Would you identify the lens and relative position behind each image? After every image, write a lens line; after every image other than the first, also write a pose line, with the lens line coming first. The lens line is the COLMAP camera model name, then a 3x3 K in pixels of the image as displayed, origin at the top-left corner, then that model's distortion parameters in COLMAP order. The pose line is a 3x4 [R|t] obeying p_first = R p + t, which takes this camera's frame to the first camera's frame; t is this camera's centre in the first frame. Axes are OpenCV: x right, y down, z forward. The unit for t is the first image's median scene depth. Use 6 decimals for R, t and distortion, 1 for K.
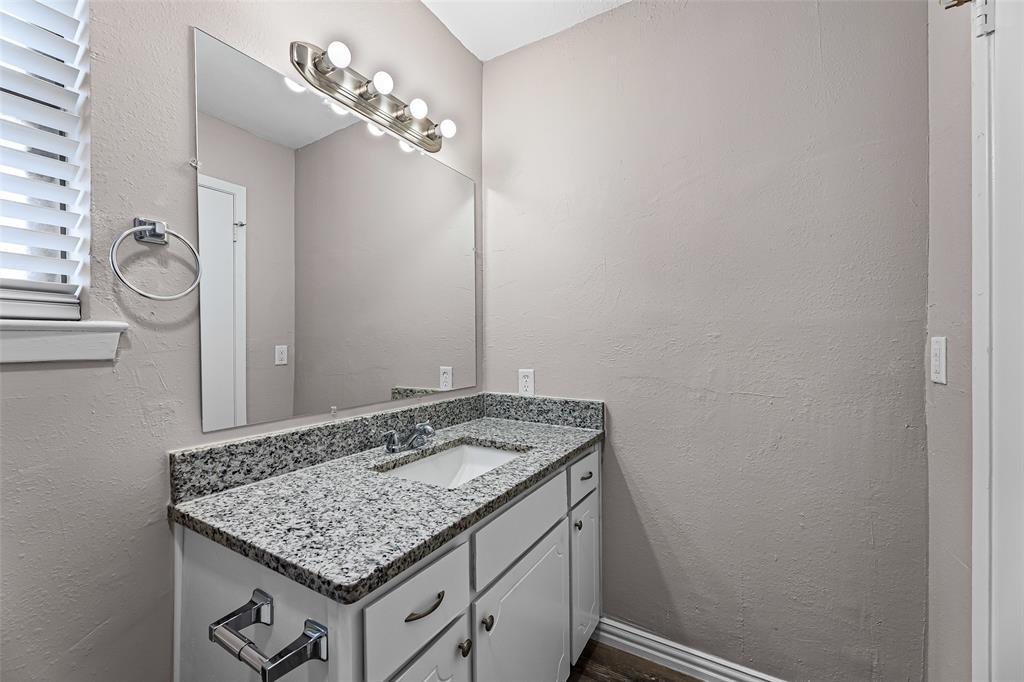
lens RADIAL K [[414.3, 0, 511.4], [0, 414.3, 344.5], [0, 0, 1]] dist [-0.000317, -0.000118]
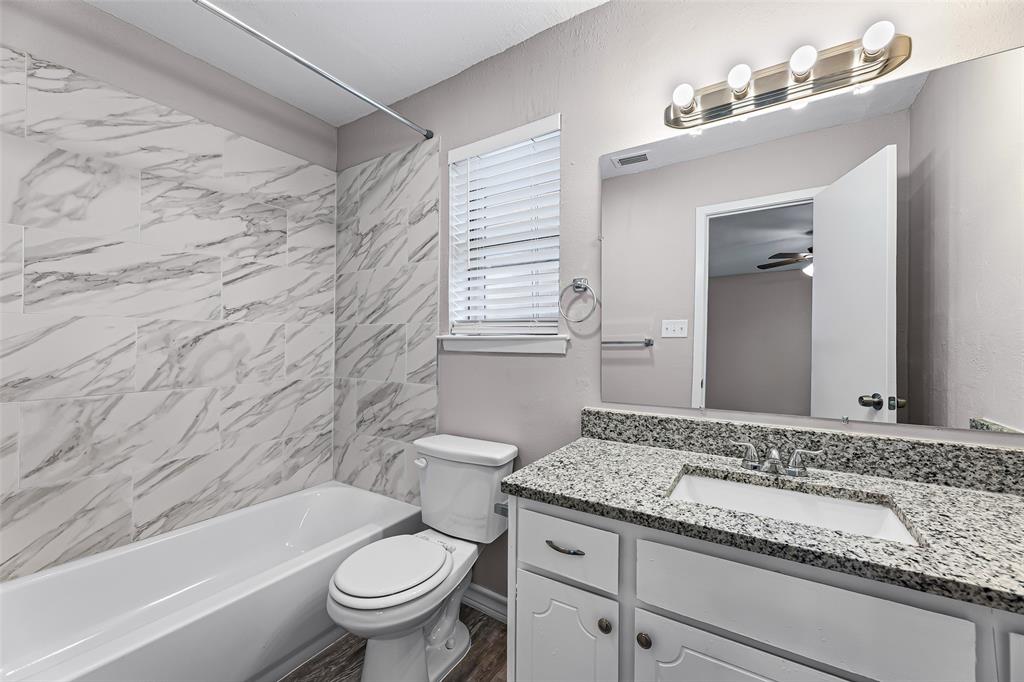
lens RADIAL K [[414.3, 0, 510.0], [0, 414.3, 339.4], [0, 0, 1]] dist [-0.000317, -0.000118]
pose [[-0.033011, -0.004296, -0.999446, 0.856636], [-0.011958, 0.999921, -0.003903, -0.018005], [0.999383, 0.011823, -0.033060, 0.660591]]
